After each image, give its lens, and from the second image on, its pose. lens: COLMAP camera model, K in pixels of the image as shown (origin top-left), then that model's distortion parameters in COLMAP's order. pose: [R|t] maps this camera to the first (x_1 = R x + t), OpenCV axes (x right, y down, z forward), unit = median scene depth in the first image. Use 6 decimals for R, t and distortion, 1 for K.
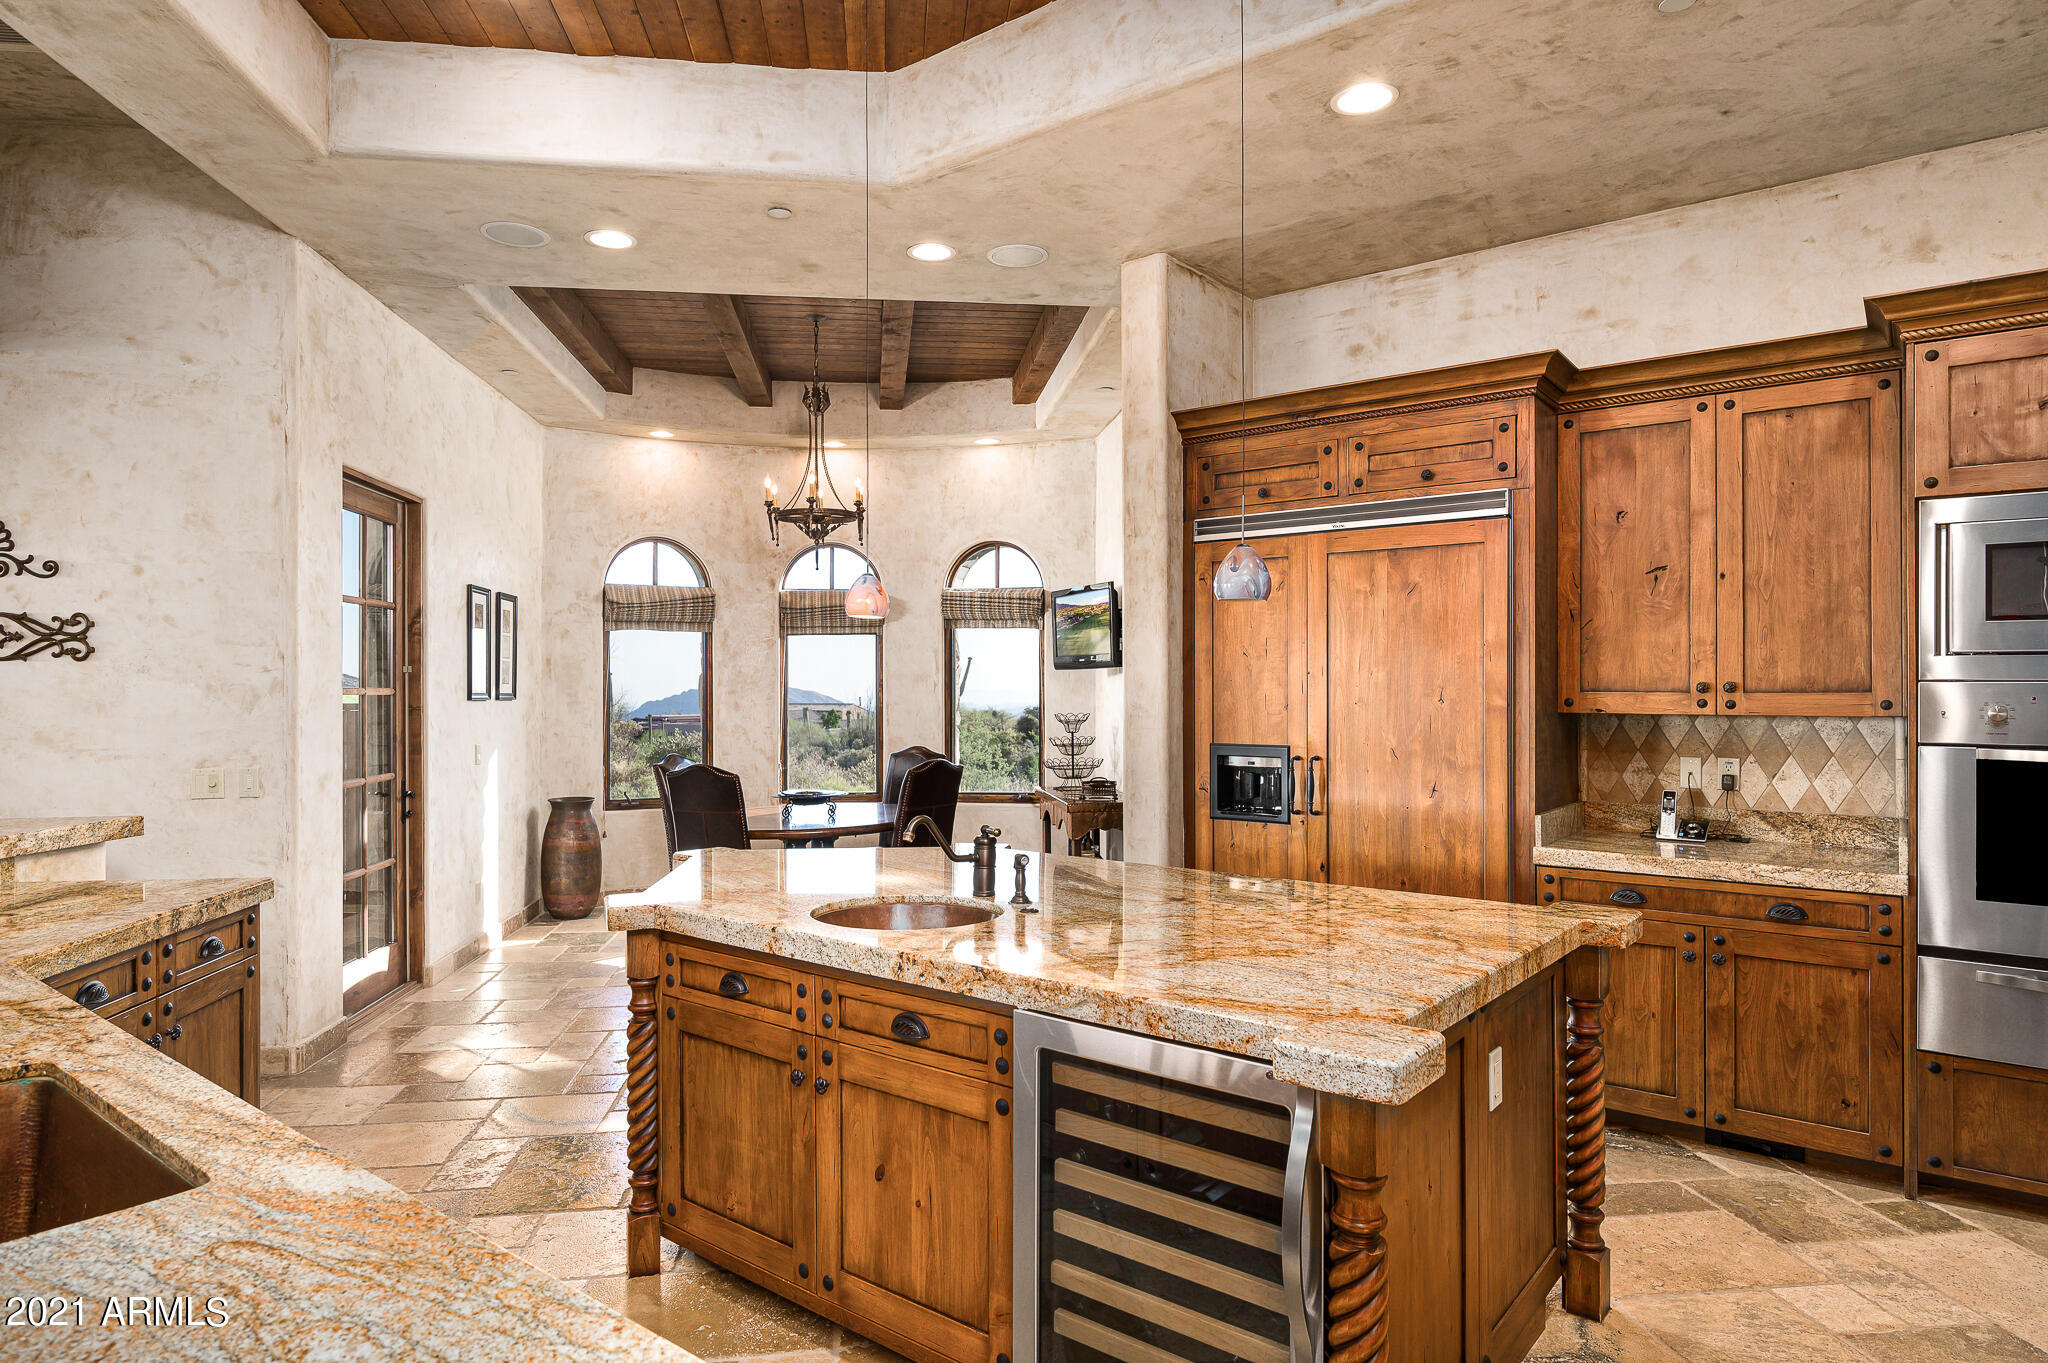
lens RADIAL K [[1183.0, 0, 1022.5], [0, 1183.0, 688.0], [0, 0, 1]] dist [0.000370, -0.000533]
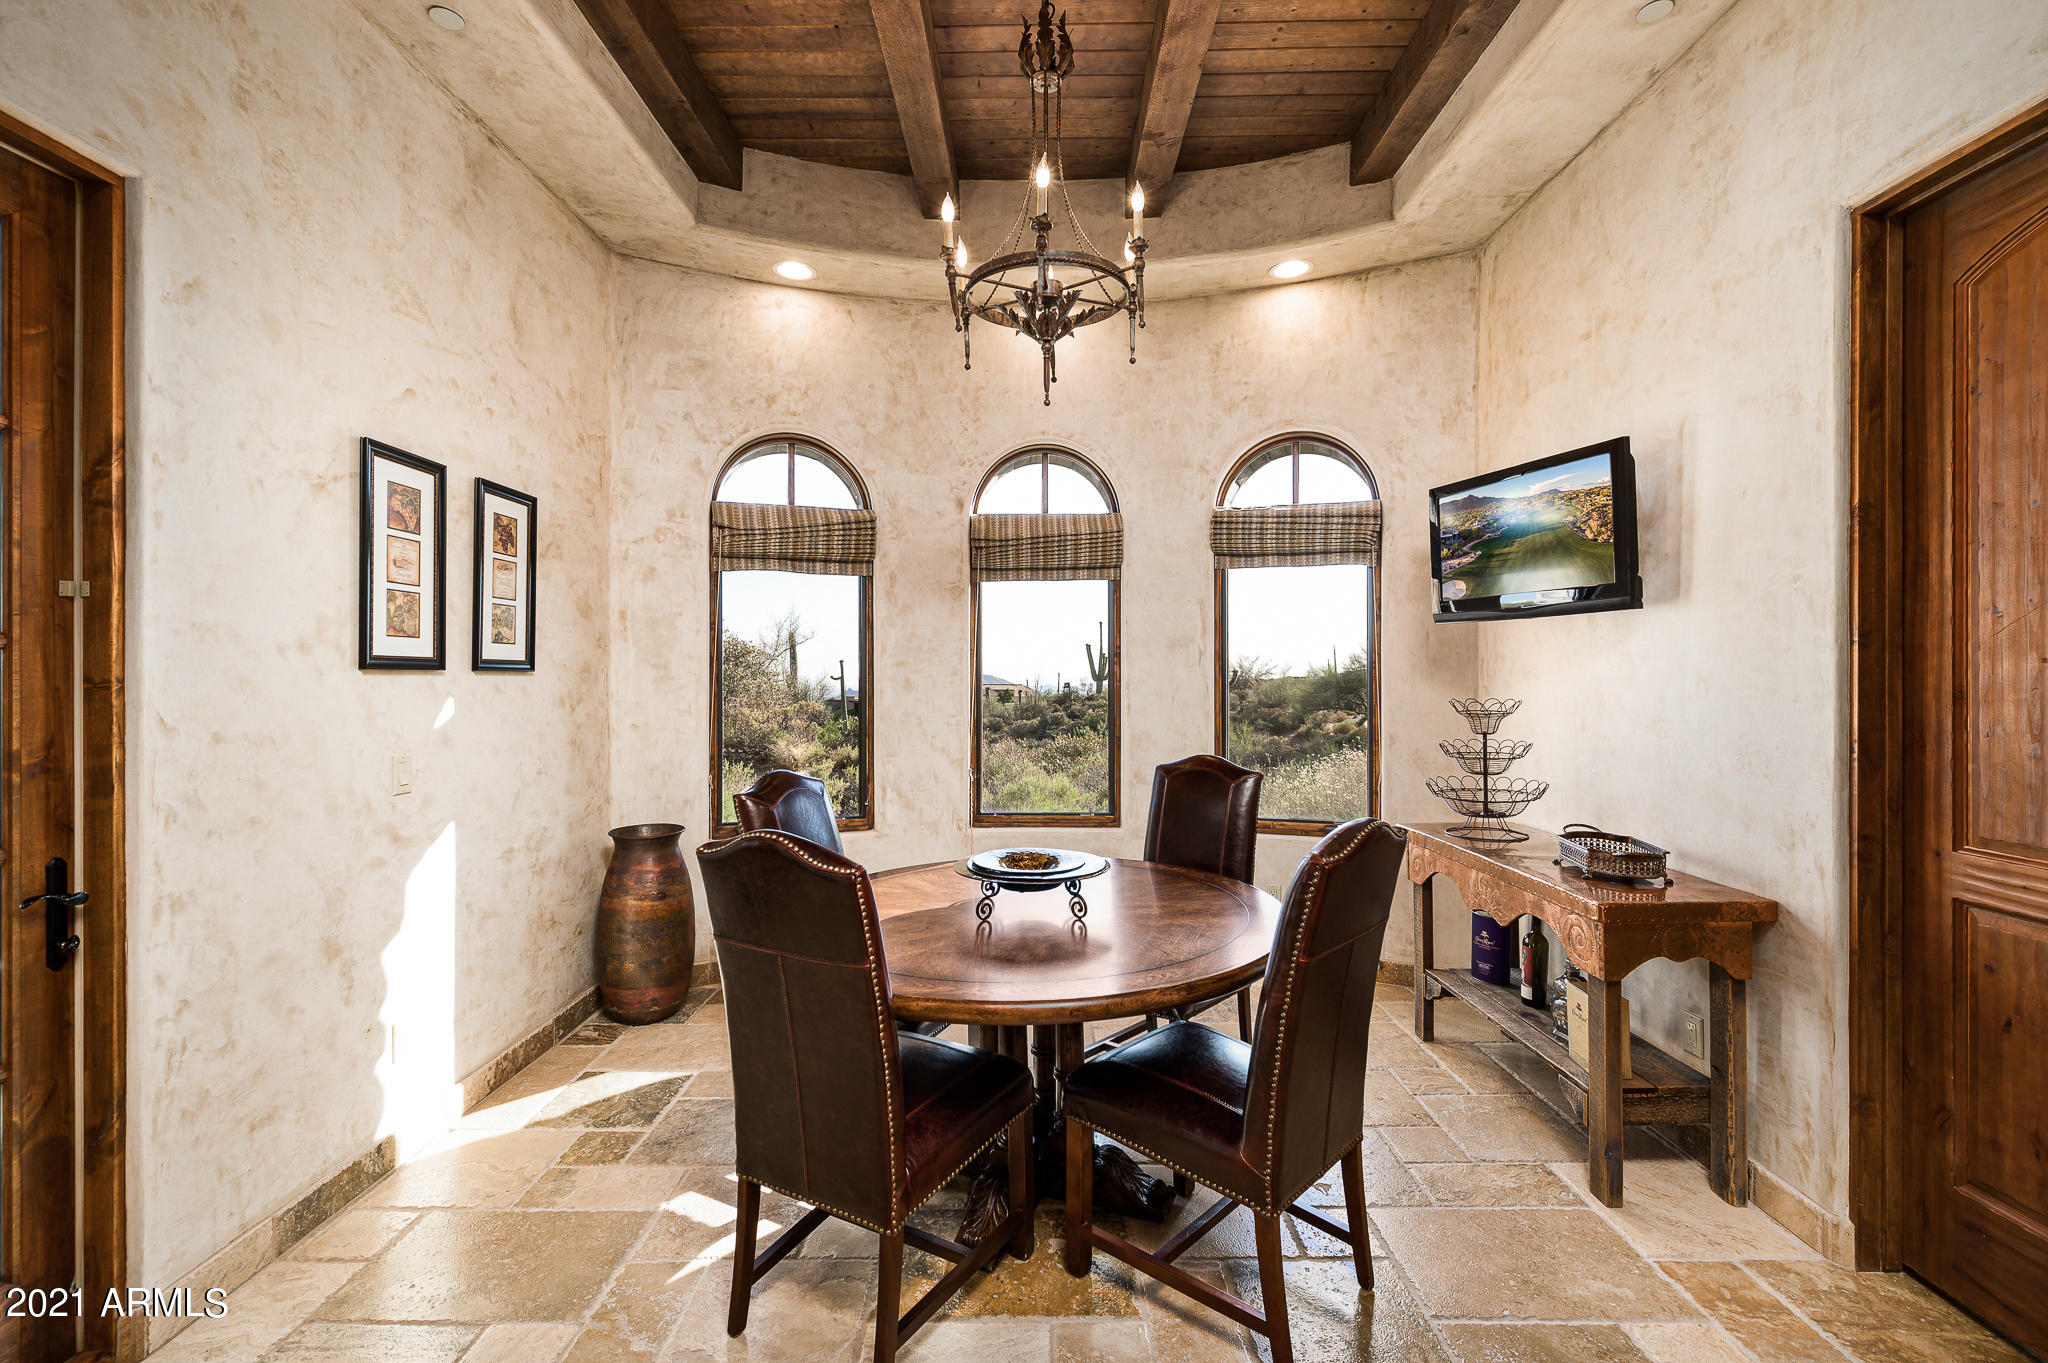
lens RADIAL K [[881.5, 0, 1024.8], [0, 881.5, 674.0], [0, 0, 1]] dist [-0.000819, 0.000248]
pose [[0.990430, 0.001615, -0.138005, -0.198834], [-0.001529, 0.999999, 0.000732, 0.016602], [0.138006, -0.000514, 0.990431, 0.959268]]
